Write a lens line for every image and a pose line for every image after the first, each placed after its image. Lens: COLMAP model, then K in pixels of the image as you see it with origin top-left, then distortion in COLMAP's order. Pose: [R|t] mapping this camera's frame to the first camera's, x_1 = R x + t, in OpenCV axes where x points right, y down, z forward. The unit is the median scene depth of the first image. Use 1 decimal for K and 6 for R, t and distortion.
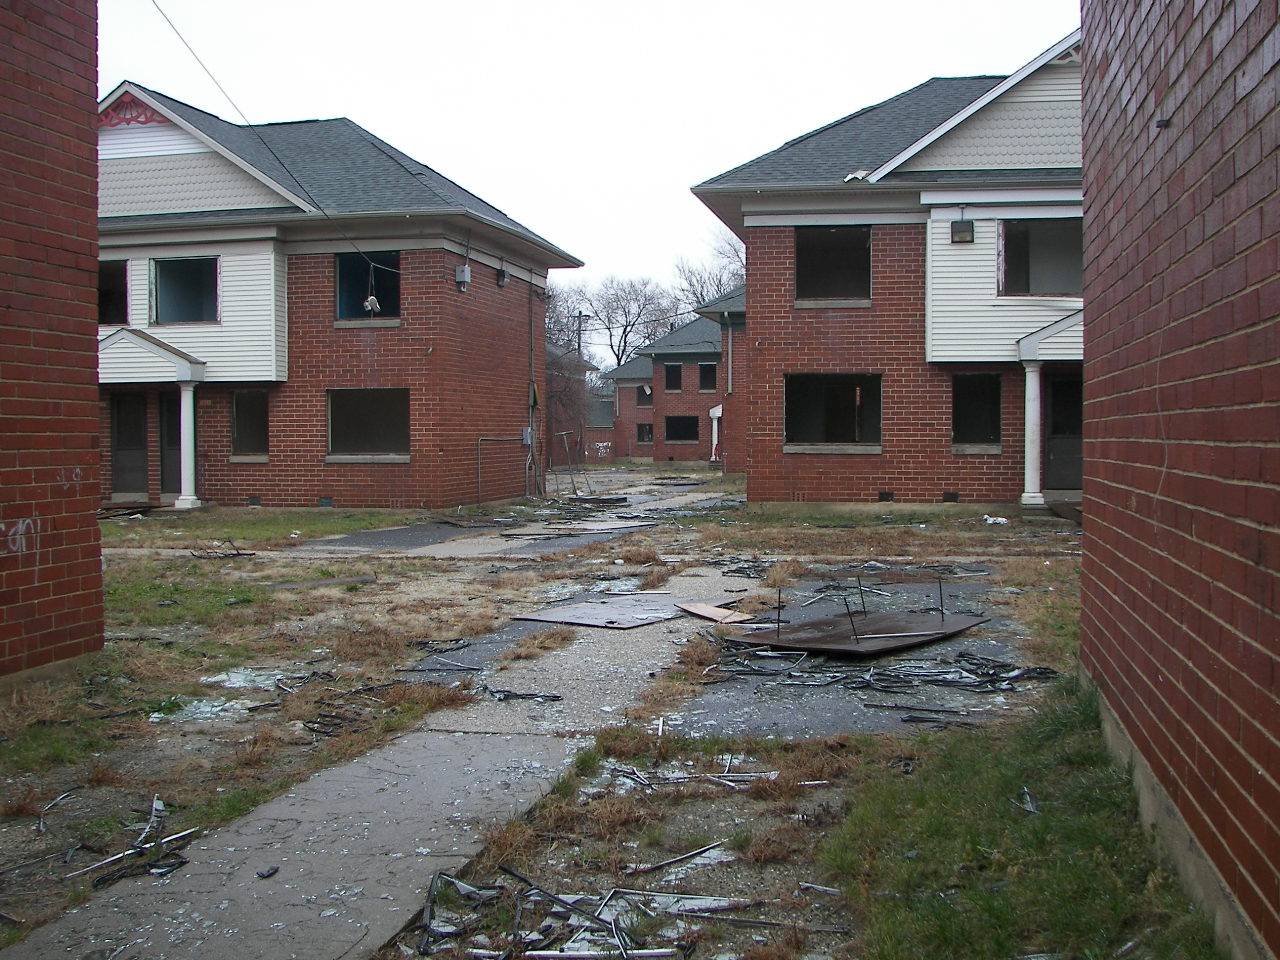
lens RADIAL K [[1414.2, 0, 664.2], [0, 1414.2, 486.1], [0, 0, 1]] dist [-0.211609, 0.333712]
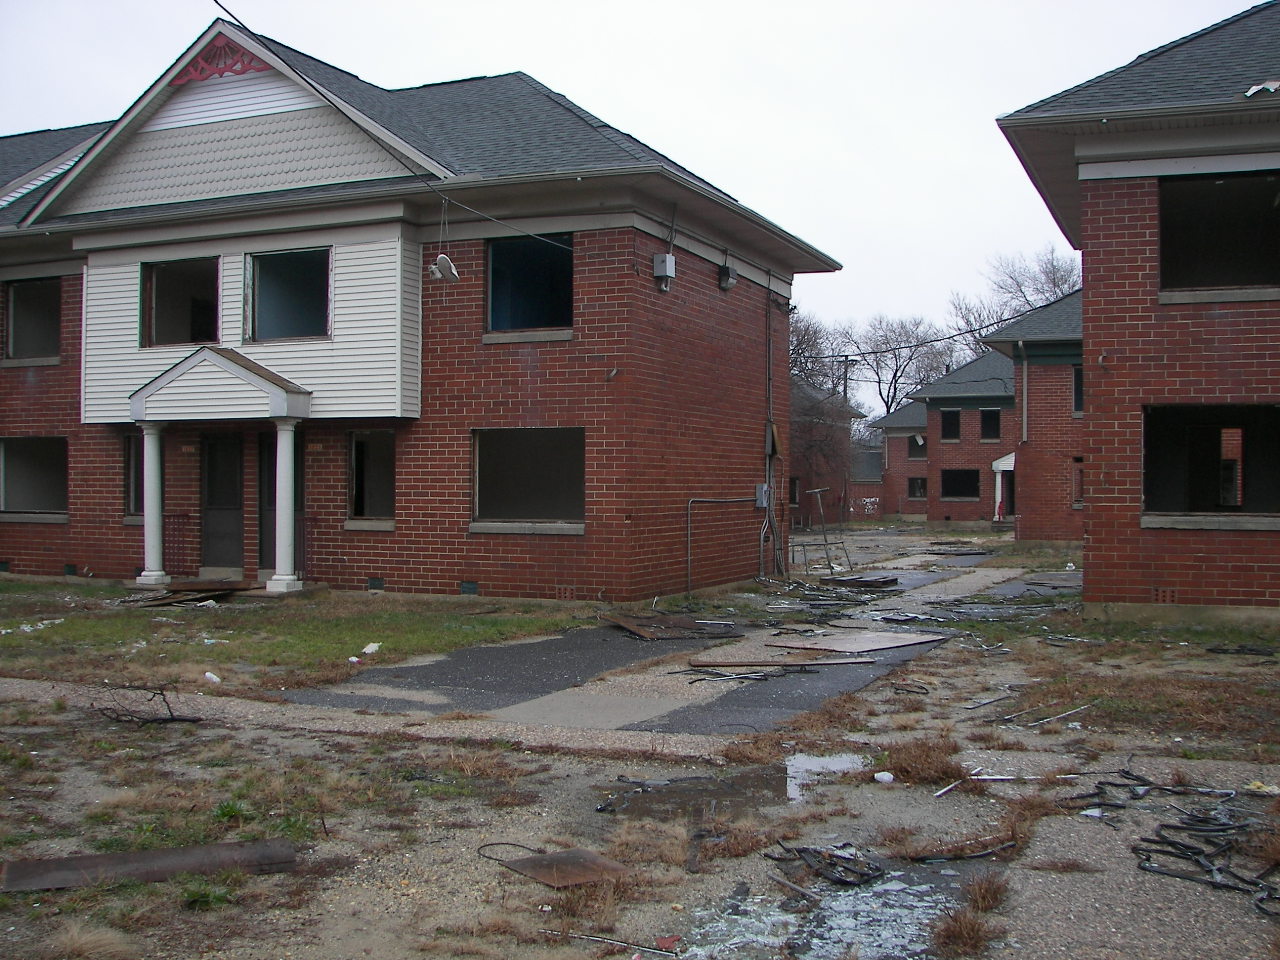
lens RADIAL K [[1414.2, 0, 664.2], [0, 1414.2, 486.1], [0, 0, 1]] dist [-0.211609, 0.333712]
pose [[0.982037, 0.005922, -0.188594, -0.009895], [-0.012891, 0.999278, -0.035743, -0.015826], [0.188246, 0.037532, 0.981405, 0.313238]]
